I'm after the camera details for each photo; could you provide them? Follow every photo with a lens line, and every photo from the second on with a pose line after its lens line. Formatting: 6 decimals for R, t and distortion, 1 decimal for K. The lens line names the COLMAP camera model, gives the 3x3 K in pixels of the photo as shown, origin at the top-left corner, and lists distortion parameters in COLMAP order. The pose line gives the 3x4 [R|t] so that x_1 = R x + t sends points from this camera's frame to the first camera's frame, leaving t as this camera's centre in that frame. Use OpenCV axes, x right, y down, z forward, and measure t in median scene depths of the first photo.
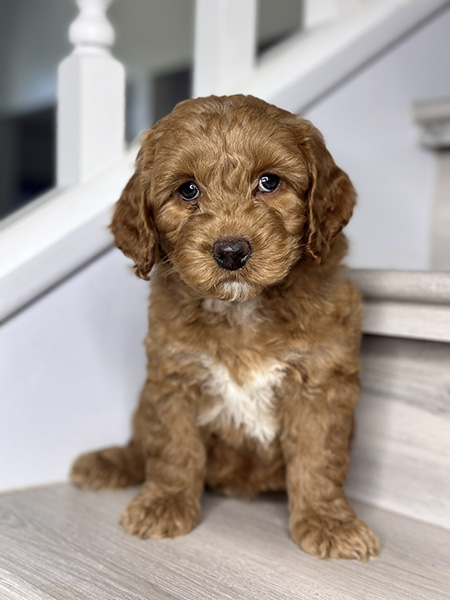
lens RADIAL K [[858.3, 0, 224.4], [0, 858.3, 300.0], [0, 0, 1]] dist [0.060606, 0.000000]
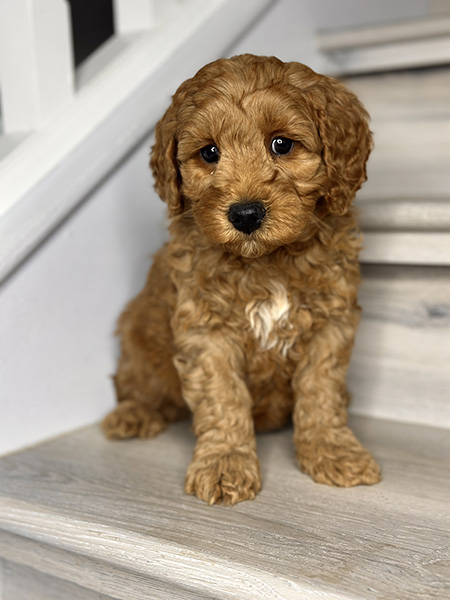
lens RADIAL K [[858.3, 0, 229.8], [0, 858.3, 304.0], [0, 0, 1]] dist [0.060606, 0.000000]
pose [[0.961283, -0.100223, 0.256691, -0.325045], [0.072407, 0.990649, 0.115632, -0.054783], [-0.265880, -0.092569, 0.959551, -0.008954]]
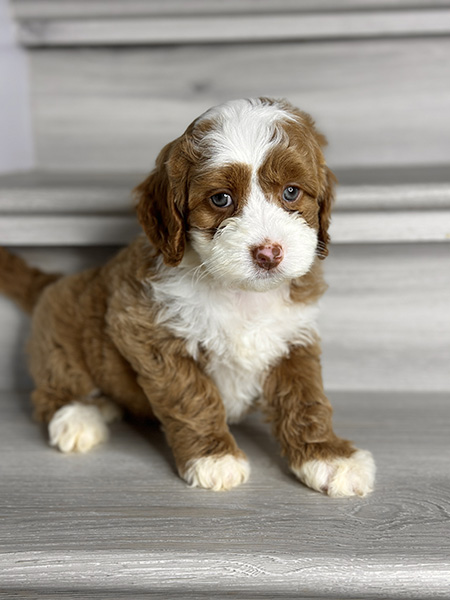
lens RADIAL K [[858.3, 0, 227.6], [0, 858.3, 307.8], [0, 0, 1]] dist [0.060606, 0.000000]
pose [[0.673592, -0.202062, 0.710947, -0.696917], [0.069361, 0.974941, 0.211376, -0.133765], [-0.735842, -0.093069, 0.670727, 0.206198]]
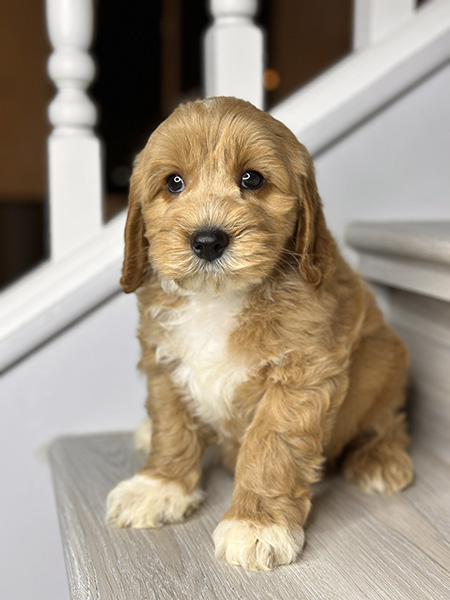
lens RADIAL K [[858.3, 0, 223.3], [0, 858.3, 296.6], [0, 0, 1]] dist [0.060606, 0.000000]
pose [[0.910652, 0.023778, -0.412489, 0.398794], [0.014116, 0.995969, 0.088576, -0.070894], [0.412932, -0.086485, 0.906646, 0.032422]]
